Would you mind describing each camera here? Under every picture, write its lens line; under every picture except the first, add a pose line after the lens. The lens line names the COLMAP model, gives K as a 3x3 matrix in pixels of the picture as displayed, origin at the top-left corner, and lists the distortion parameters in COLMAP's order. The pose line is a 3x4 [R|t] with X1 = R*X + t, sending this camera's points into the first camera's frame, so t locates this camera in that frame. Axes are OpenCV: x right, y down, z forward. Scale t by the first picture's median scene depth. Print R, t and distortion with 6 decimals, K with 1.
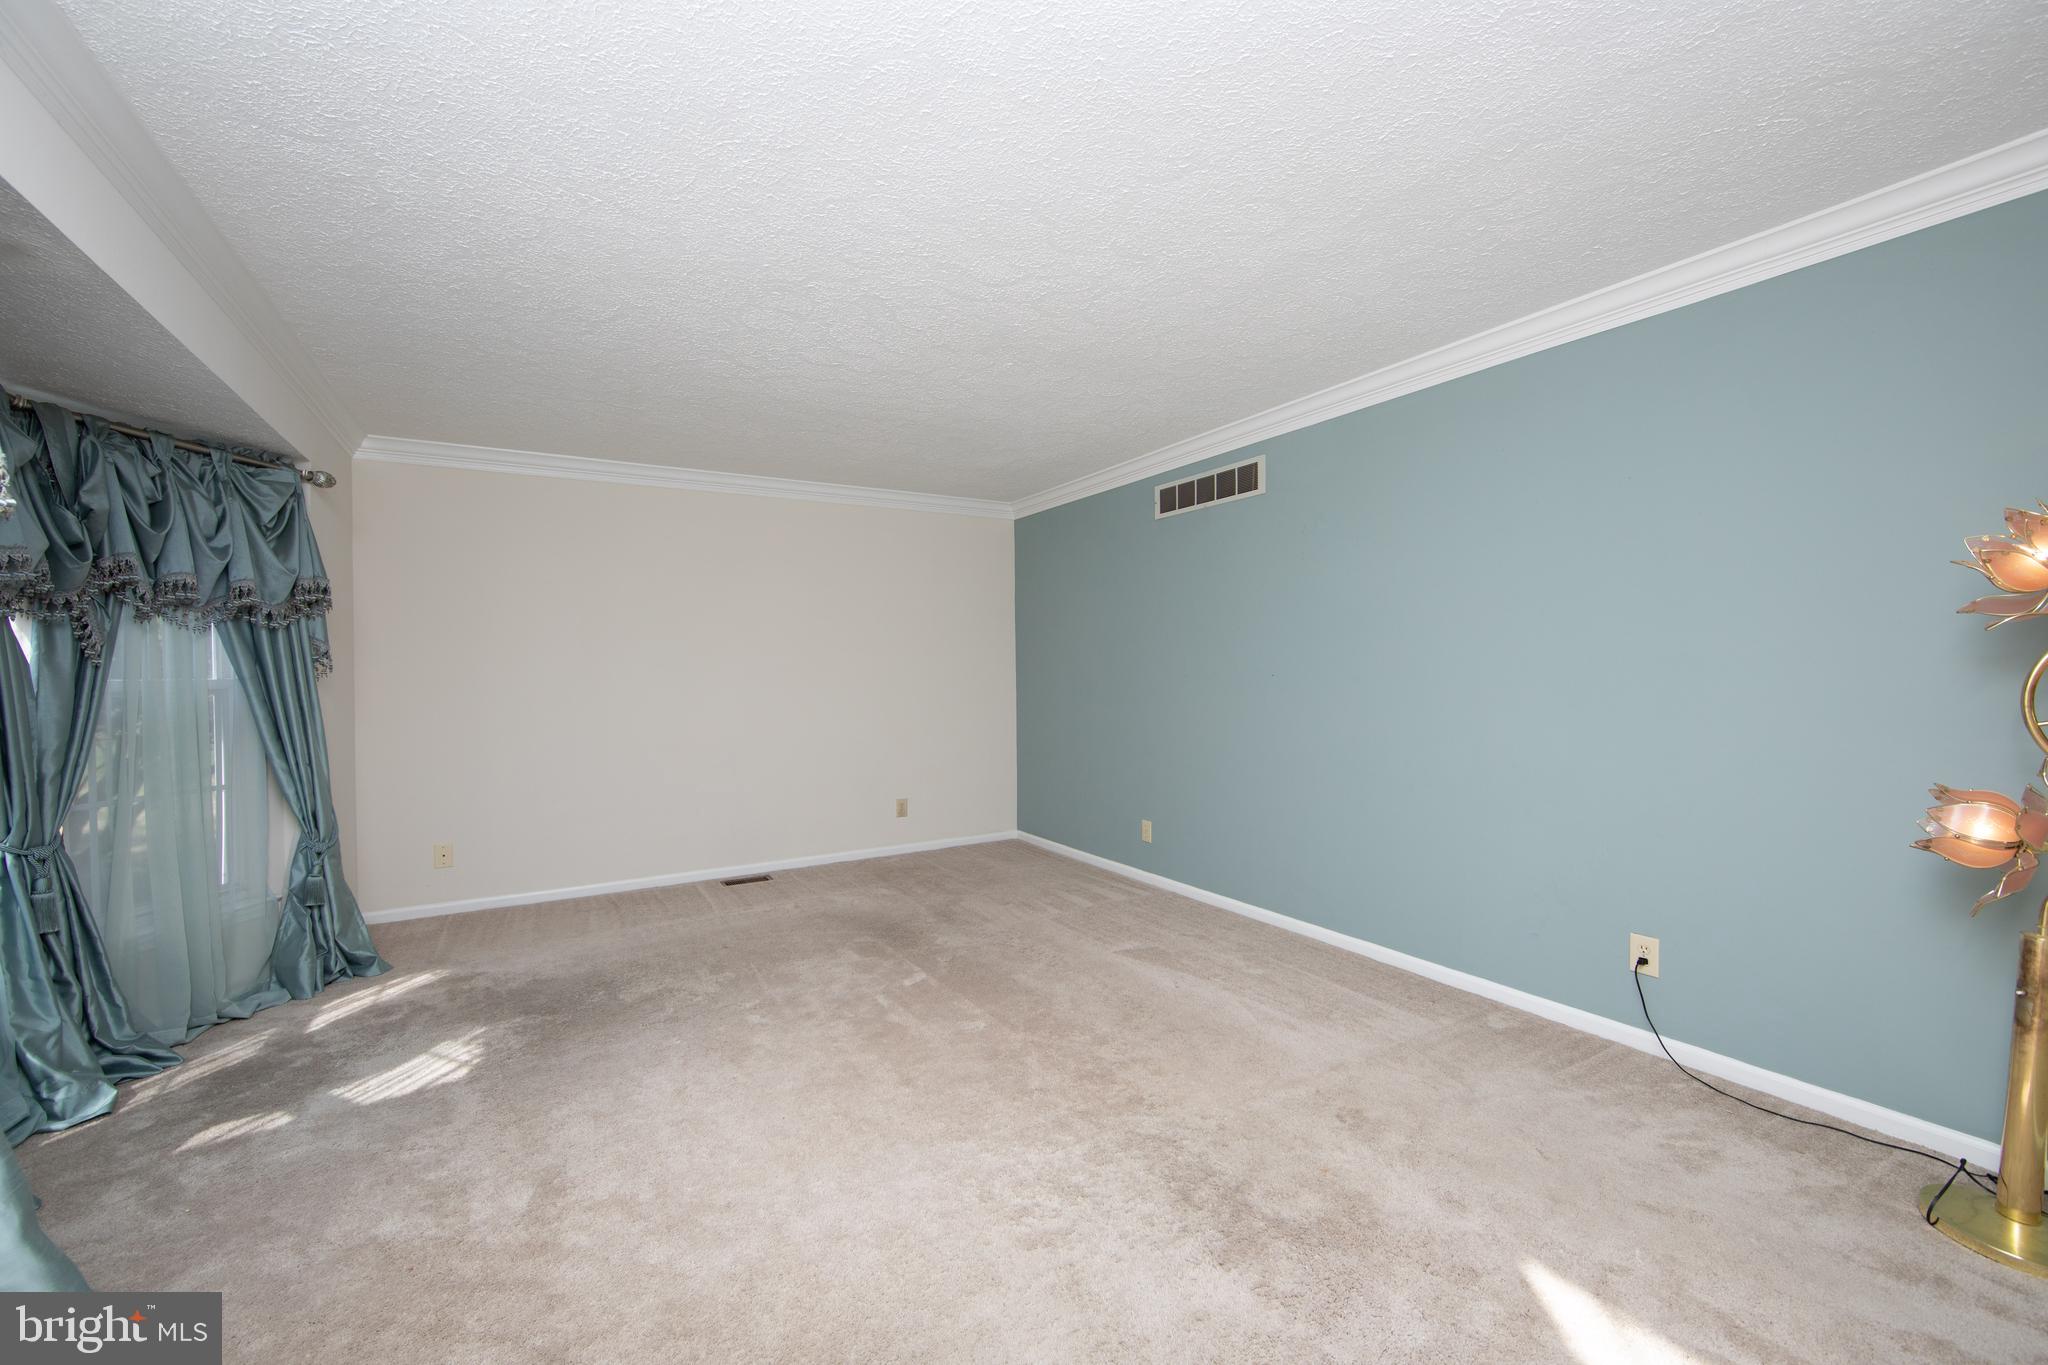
lens RADIAL K [[801.6, 0, 1026.3], [0, 801.6, 671.1], [0, 0, 1]] dist [-0.010415, 0.000762]
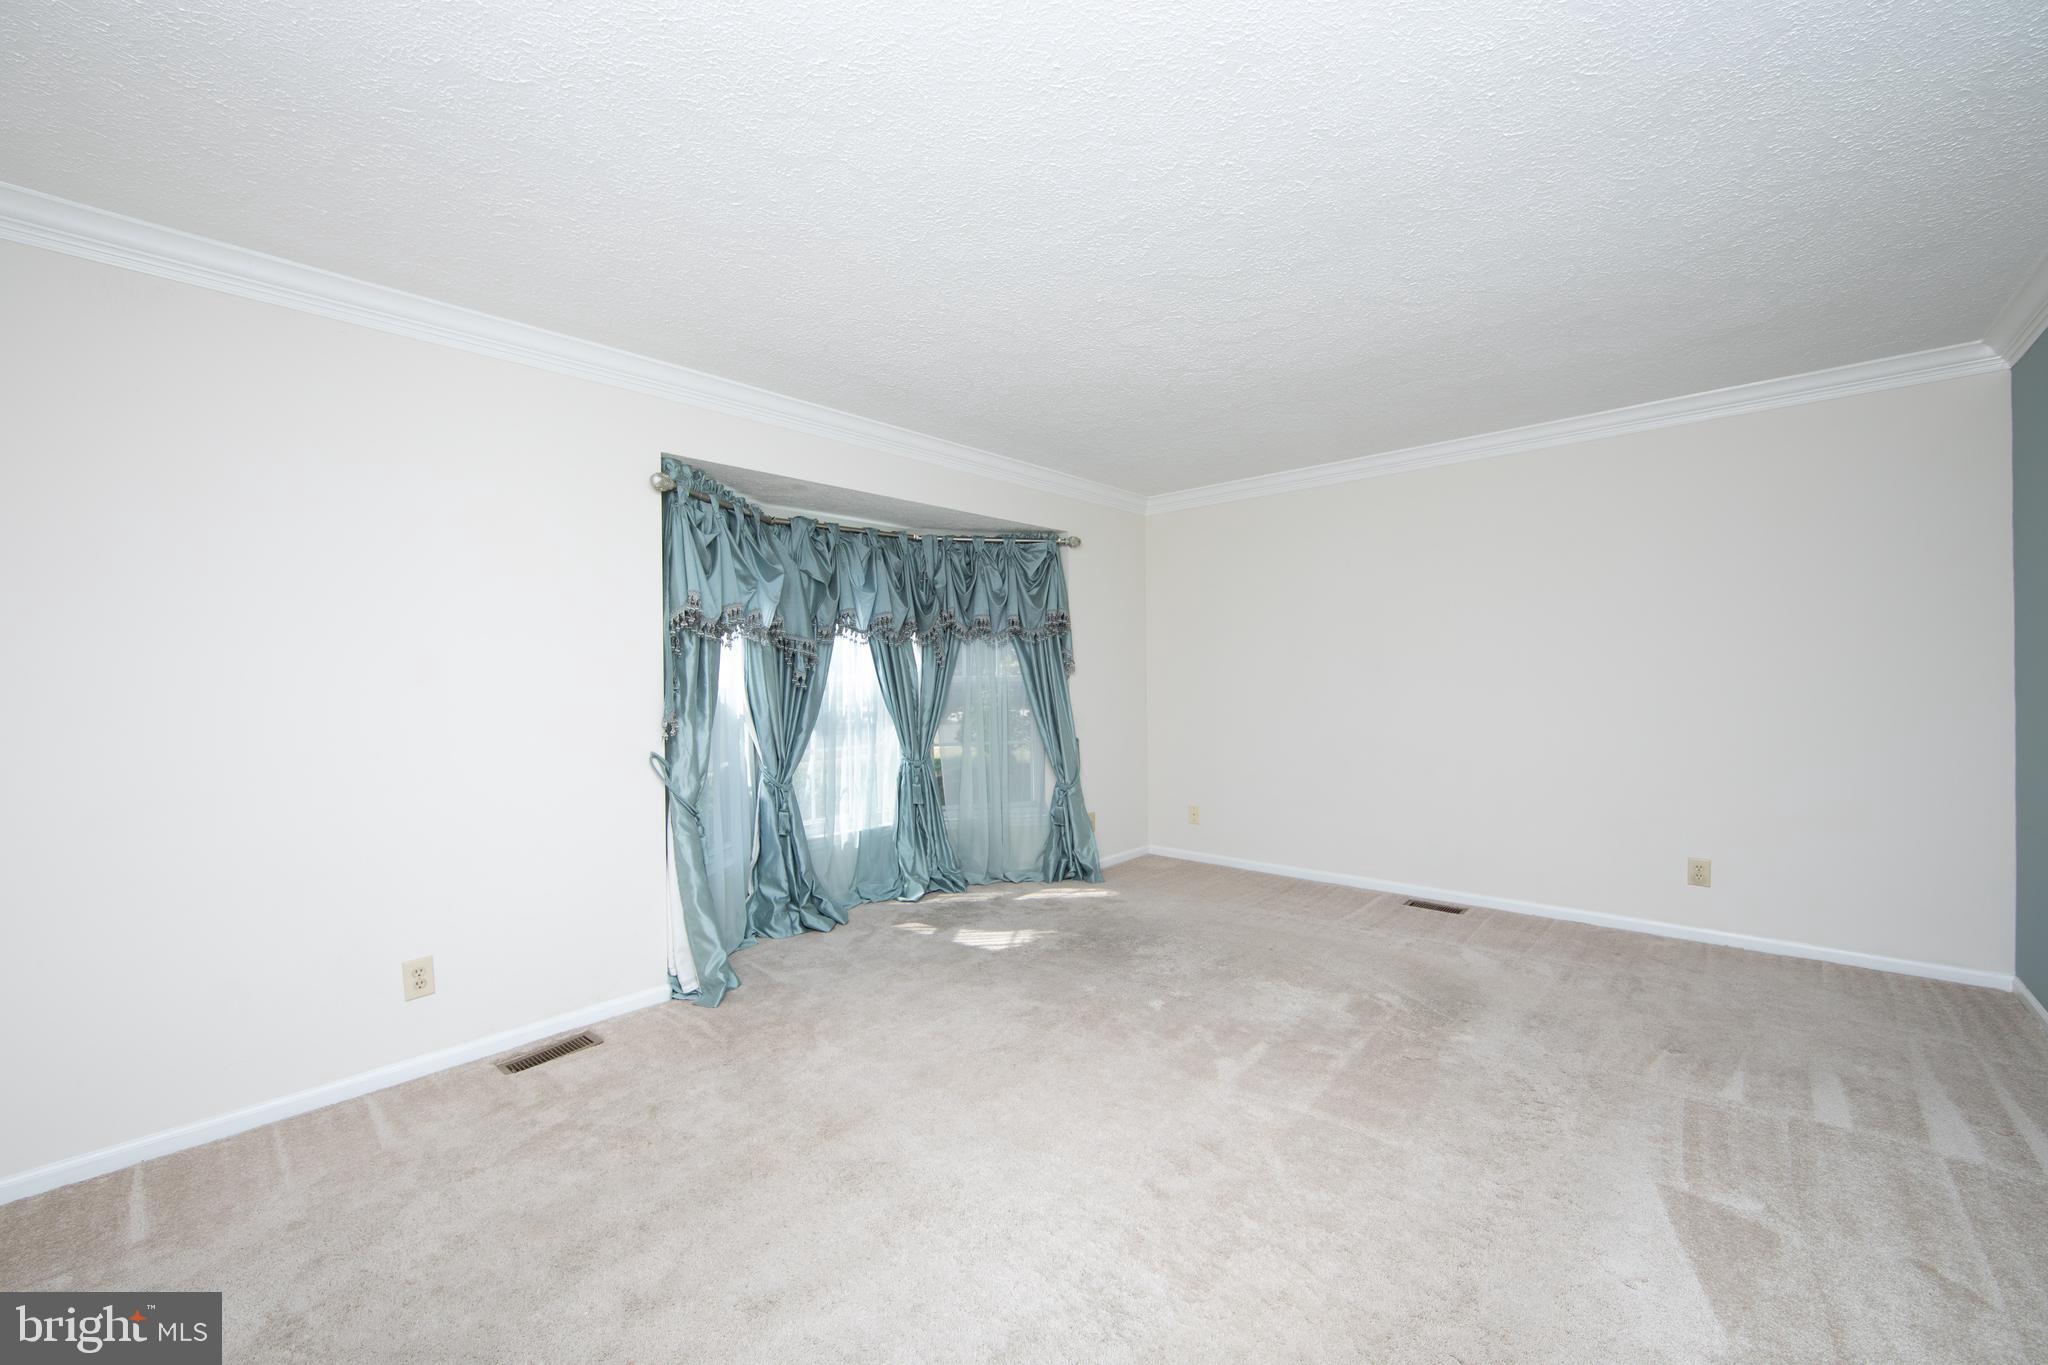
lens RADIAL K [[801.6, 0, 1009.9], [0, 801.6, 672.2], [0, 0, 1]] dist [-0.010415, 0.000762]
pose [[0.288764, -0.001852, -0.957399, 0.621568], [0.006111, 0.999981, -0.000091, 0.003755], [0.957381, -0.005825, 0.288770, 0.539367]]
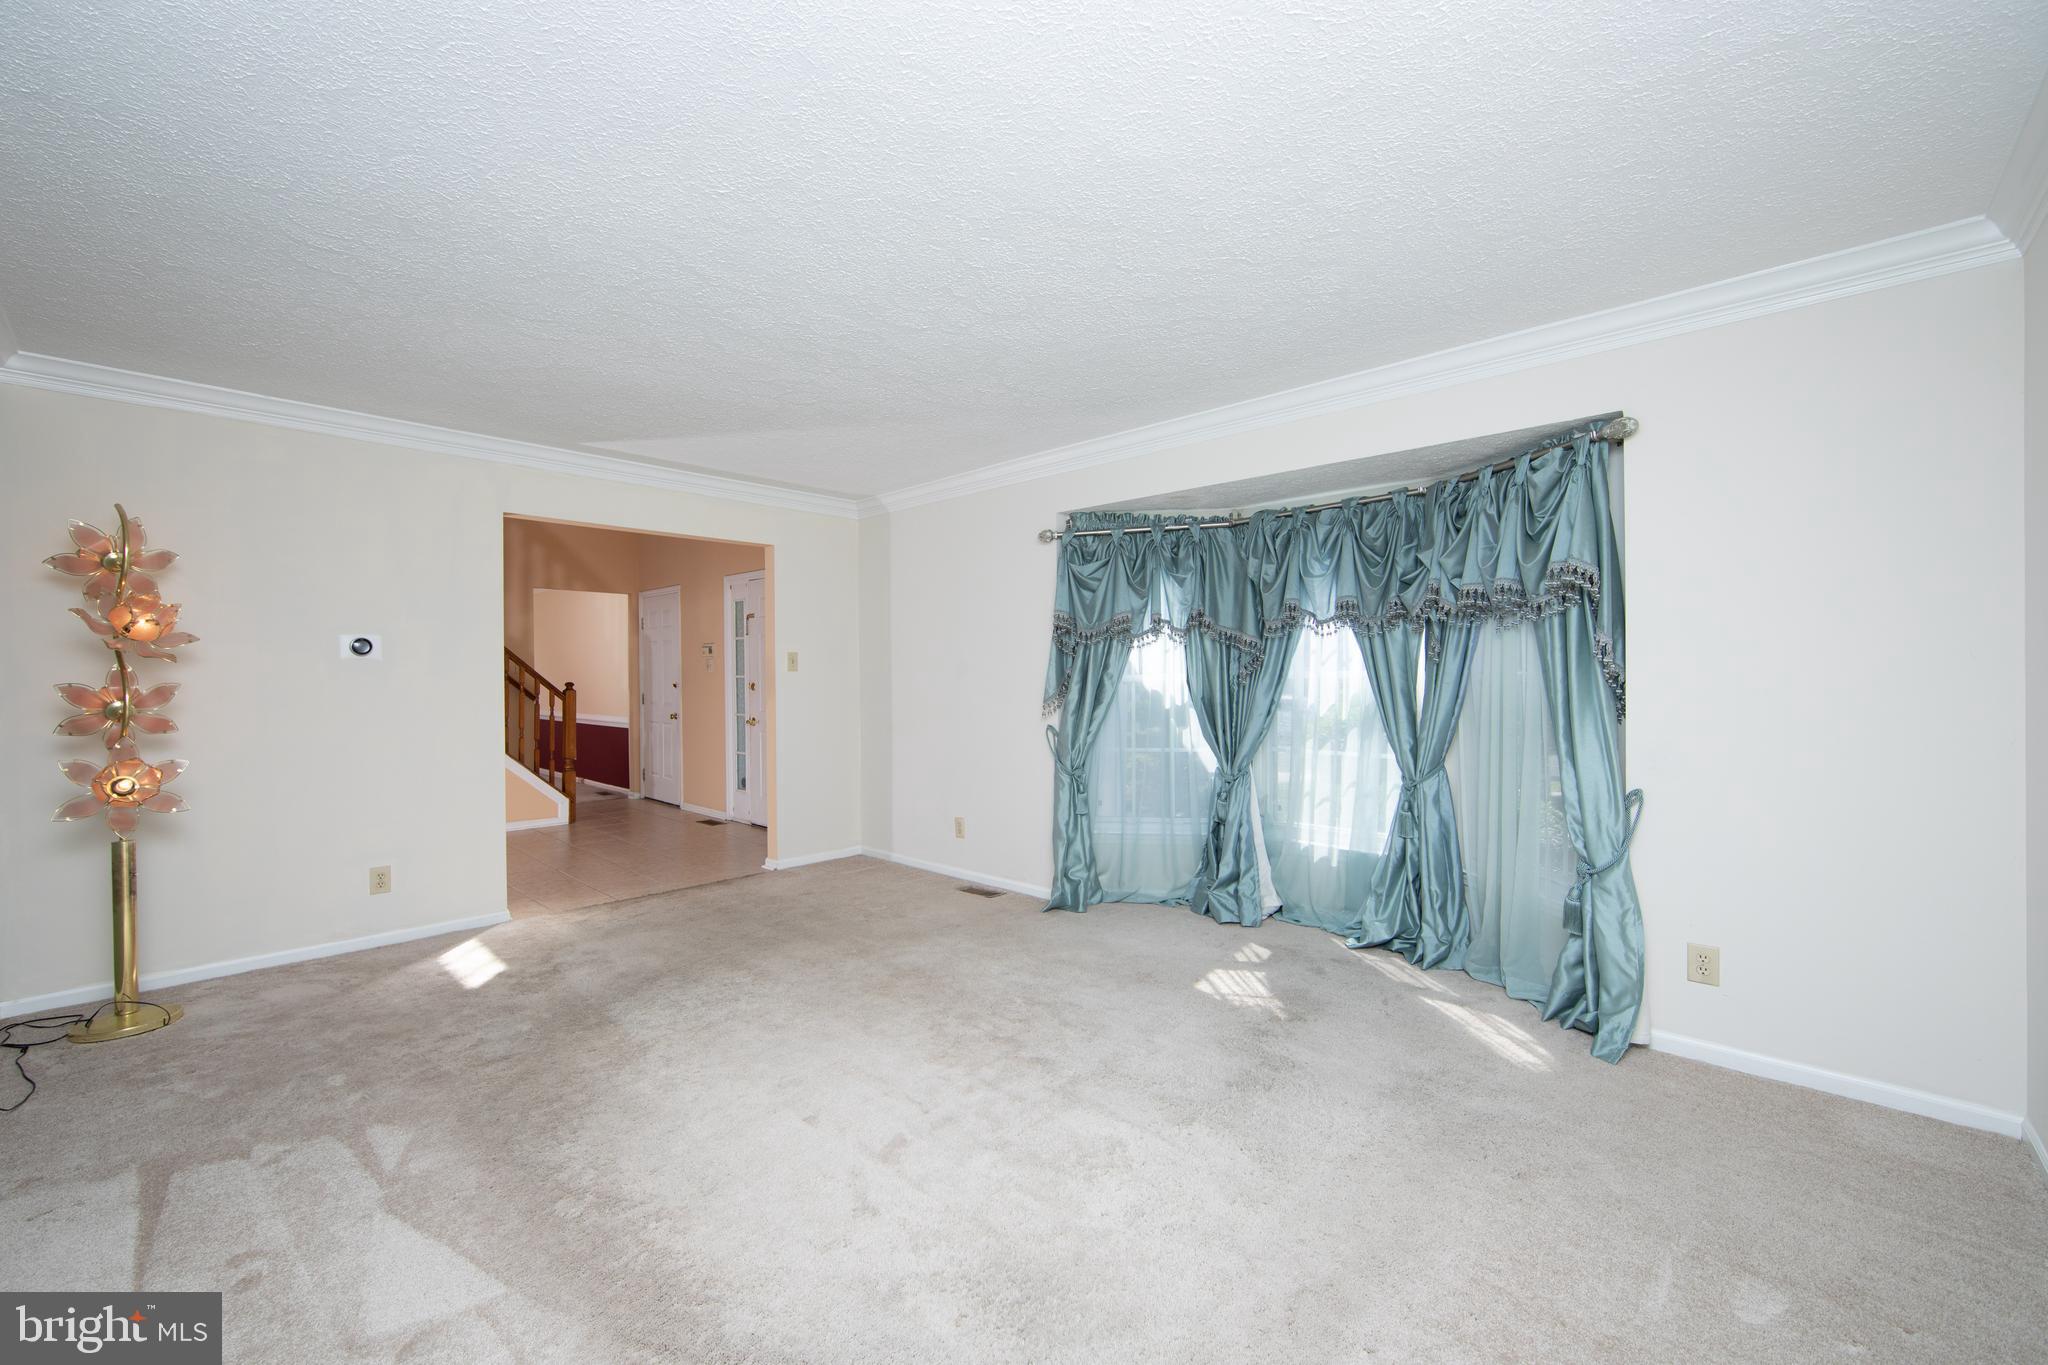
lens RADIAL K [[801.6, 0, 1034.1], [0, 801.6, 684.0], [0, 0, 1]] dist [-0.010415, 0.000762]
pose [[-0.963931, 0.015602, -0.265693, -0.108703], [0.013873, 0.999869, 0.008382, 0.007576], [0.265789, 0.004394, -0.964021, 1.930494]]
